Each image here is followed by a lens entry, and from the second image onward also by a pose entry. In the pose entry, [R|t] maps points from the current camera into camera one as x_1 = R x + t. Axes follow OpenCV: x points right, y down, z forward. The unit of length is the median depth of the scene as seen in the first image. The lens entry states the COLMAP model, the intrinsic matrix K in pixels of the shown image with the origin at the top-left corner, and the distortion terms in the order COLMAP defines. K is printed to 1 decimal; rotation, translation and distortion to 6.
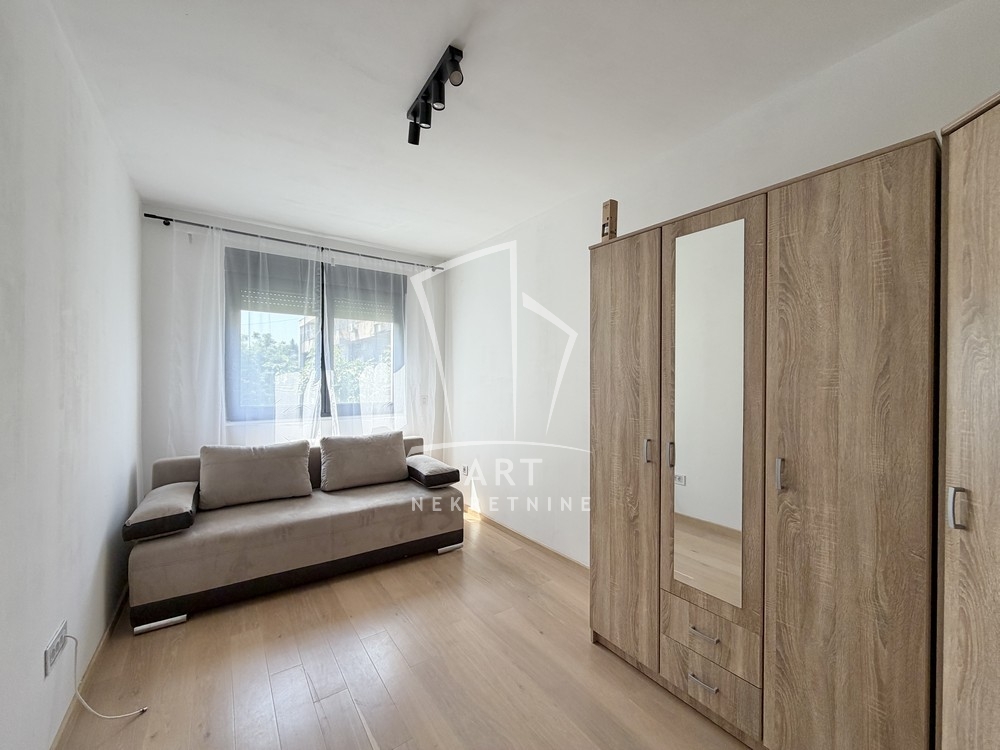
lens RADIAL K [[393.5, 0, 496.4], [0, 393.5, 377.4], [0, 0, 1]] dist [-0.000081, -0.000211]
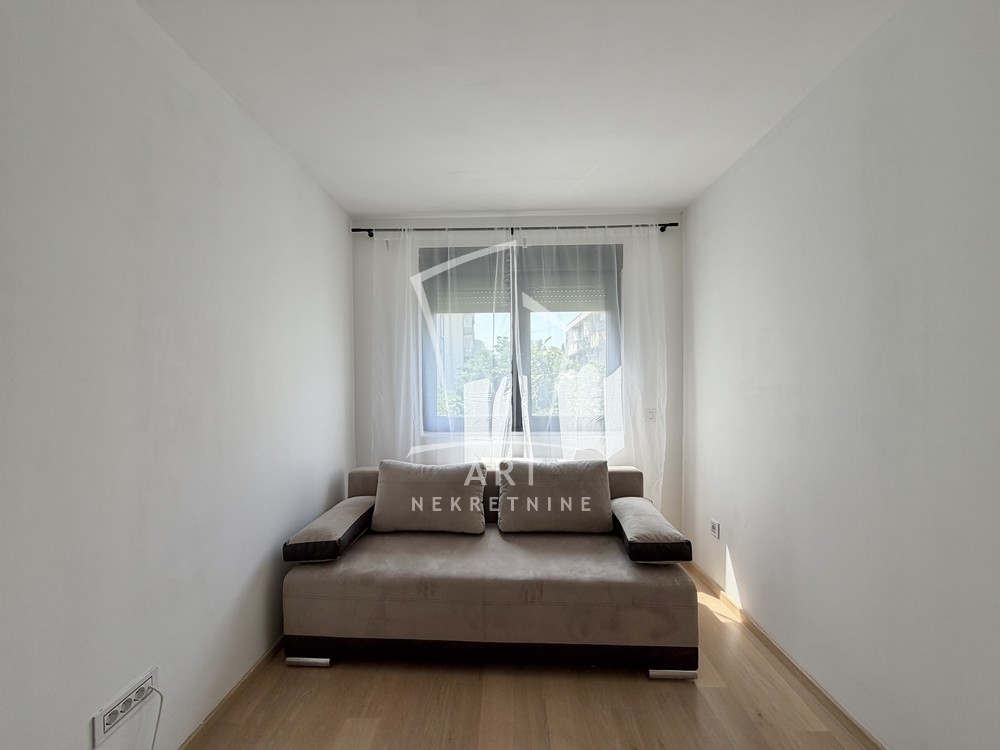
lens RADIAL K [[393.5, 0, 496.4], [0, 393.5, 377.4], [0, 0, 1]] dist [-0.000081, -0.000211]
pose [[0.799281, -0.009919, -0.600875, 0.030059], [0.009911, 0.999945, -0.003323, -0.013850], [0.600875, -0.003300, 0.799336, 0.349720]]
